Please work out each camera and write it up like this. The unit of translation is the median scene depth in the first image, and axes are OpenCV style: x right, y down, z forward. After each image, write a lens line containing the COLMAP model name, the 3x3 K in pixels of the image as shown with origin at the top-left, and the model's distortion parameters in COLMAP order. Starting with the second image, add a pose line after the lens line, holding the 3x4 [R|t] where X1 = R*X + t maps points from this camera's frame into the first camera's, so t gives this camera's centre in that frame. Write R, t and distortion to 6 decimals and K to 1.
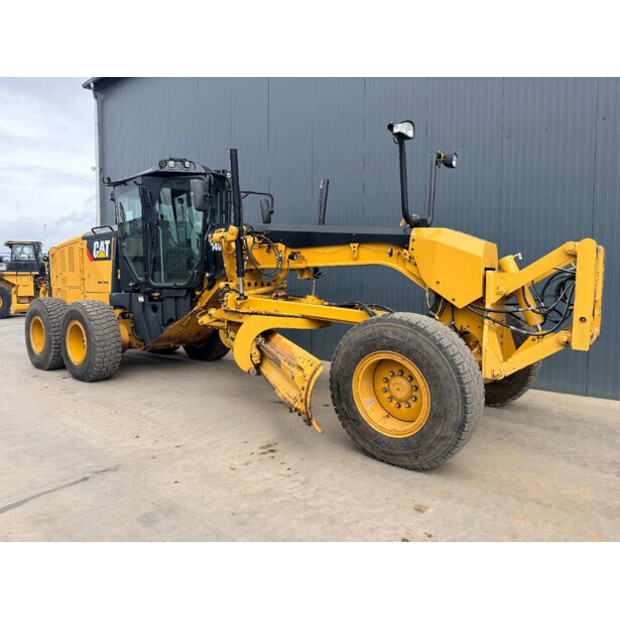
lens RADIAL K [[438.3, 0, 312.7], [0, 438.3, 315.2], [0, 0, 1]] dist [0.027274, -0.034972]
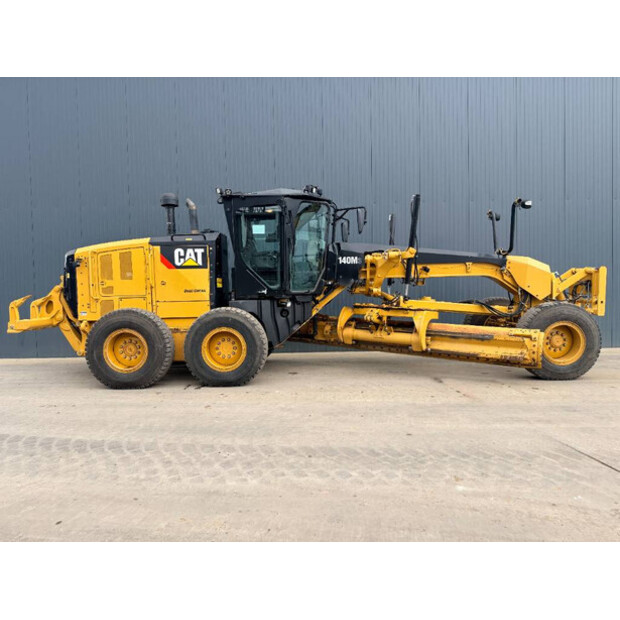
lens RADIAL K [[438.3, 0, 310.5], [0, 438.3, 312.7], [0, 0, 1]] dist [0.027274, -0.034972]
pose [[0.786136, -0.045670, 0.616364, -1.075557], [0.059260, 0.998241, -0.001618, -0.010747], [-0.615206, 0.037797, 0.787460, 0.082616]]
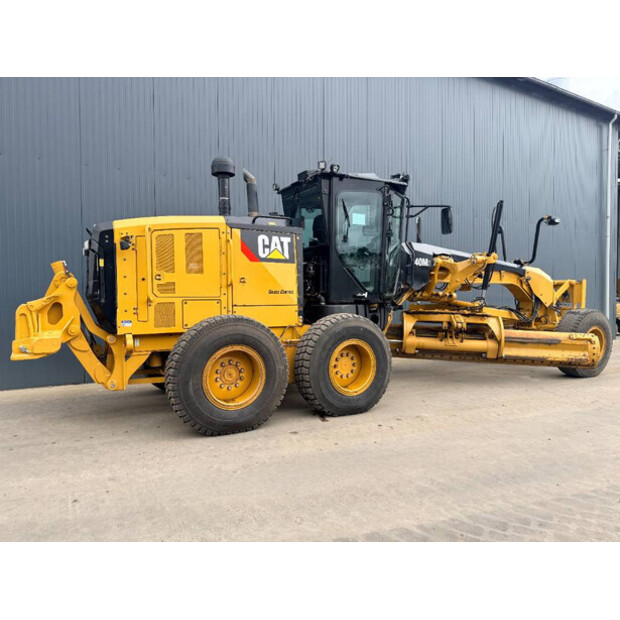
lens RADIAL K [[438.3, 0, 304.8], [0, 438.3, 311.8], [0, 0, 1]] dist [0.027274, -0.034972]
pose [[0.402737, -0.037339, 0.914554, -1.395586], [0.057361, 0.998233, 0.015495, -0.061412], [-0.913517, 0.046219, 0.404167, 0.811092]]
